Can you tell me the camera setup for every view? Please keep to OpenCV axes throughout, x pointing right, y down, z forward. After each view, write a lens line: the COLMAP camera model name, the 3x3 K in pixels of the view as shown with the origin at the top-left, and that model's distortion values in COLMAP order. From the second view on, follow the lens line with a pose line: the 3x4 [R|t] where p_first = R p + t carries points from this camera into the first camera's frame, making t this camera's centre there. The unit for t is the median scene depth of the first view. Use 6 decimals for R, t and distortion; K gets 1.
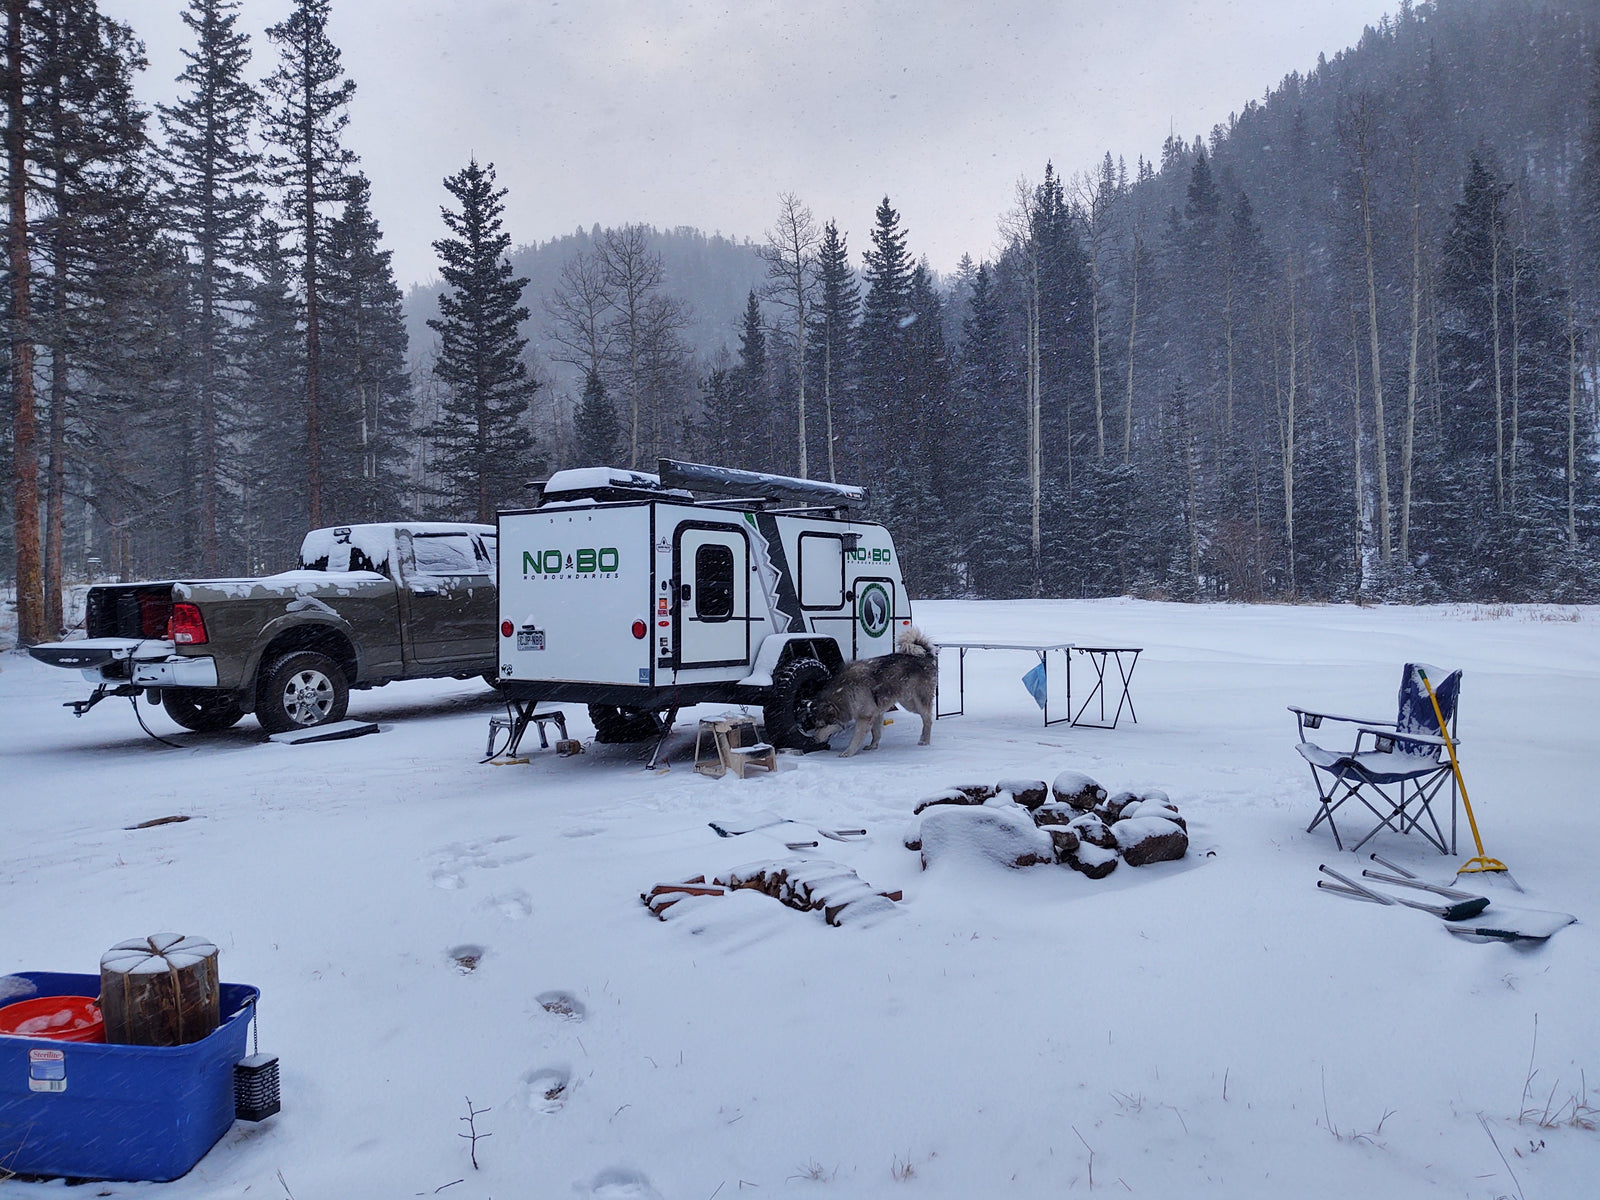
lens RADIAL K [[1210.2, 0, 819.3], [0, 1210.2, 603.9], [0, 0, 1]] dist [0.048654, -0.048488]
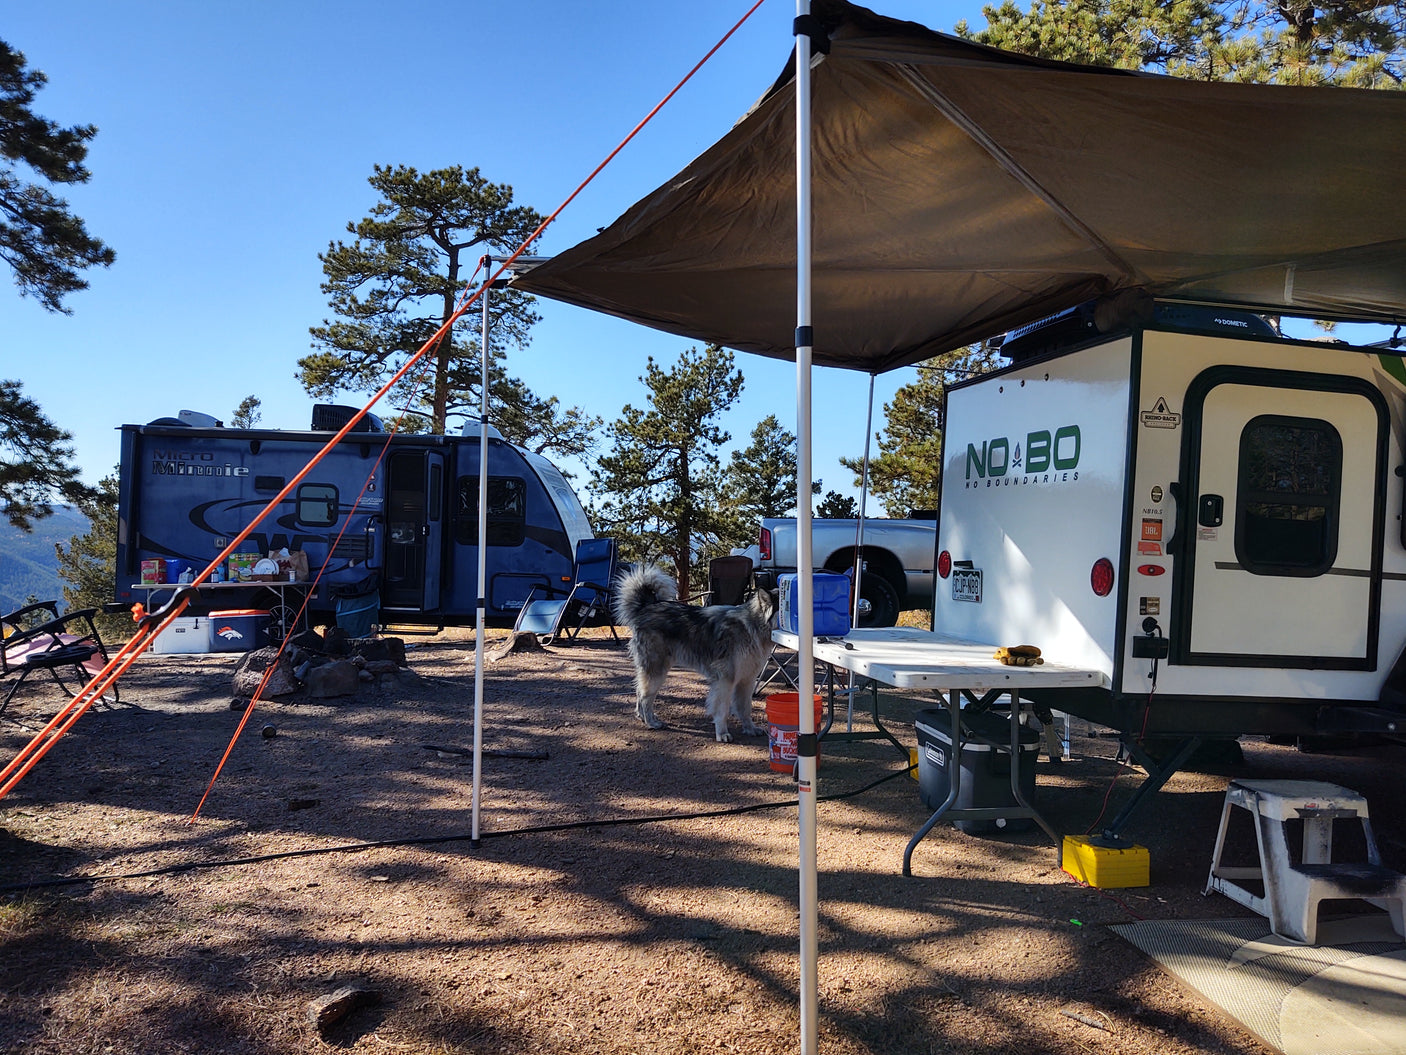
lens RADIAL K [[1063.4, 0, 720.0], [0, 1063.4, 530.9], [0, 0, 1]] dist [0.048654, -0.048488]
pose [[0.743015, 0.039969, -0.668080, 0.008336], [-0.053388, 0.998574, 0.000365, 0.002301], [0.667142, 0.035397, 0.744089, 0.132345]]
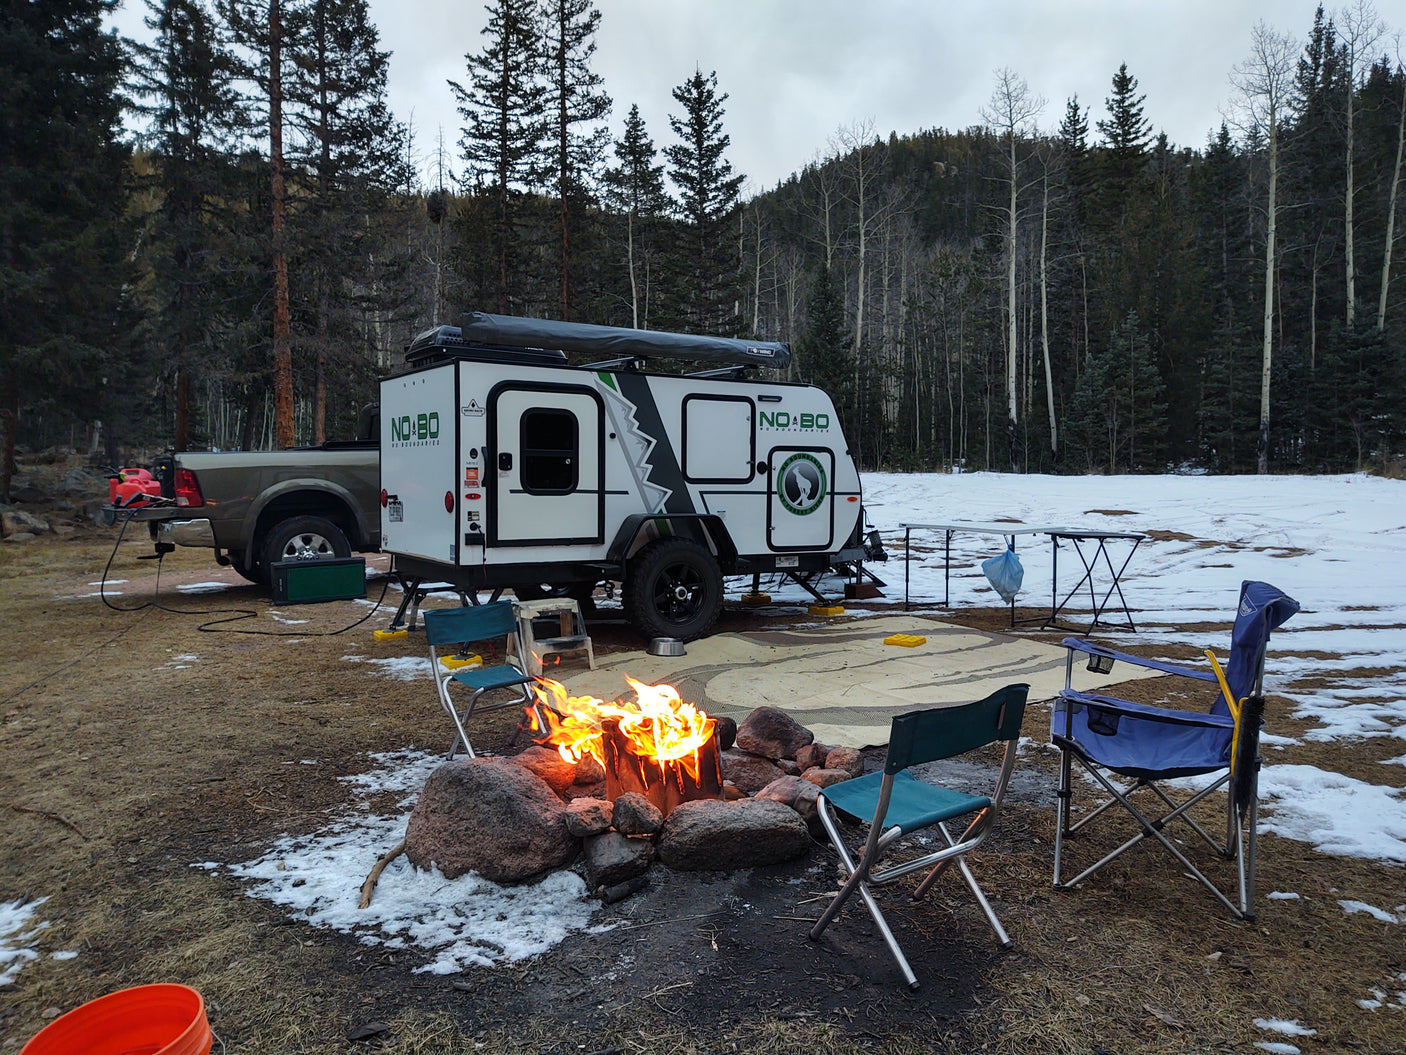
lens RADIAL K [[1063.4, 0, 720.0], [0, 1063.4, 530.9], [0, 0, 1]] dist [0.048654, -0.048488]
pose [[0.941672, 0.029018, -0.335278, 0.074701], [-0.011080, 0.998409, 0.055294, -0.000891], [0.336349, -0.048354, 0.940495, 0.076073]]
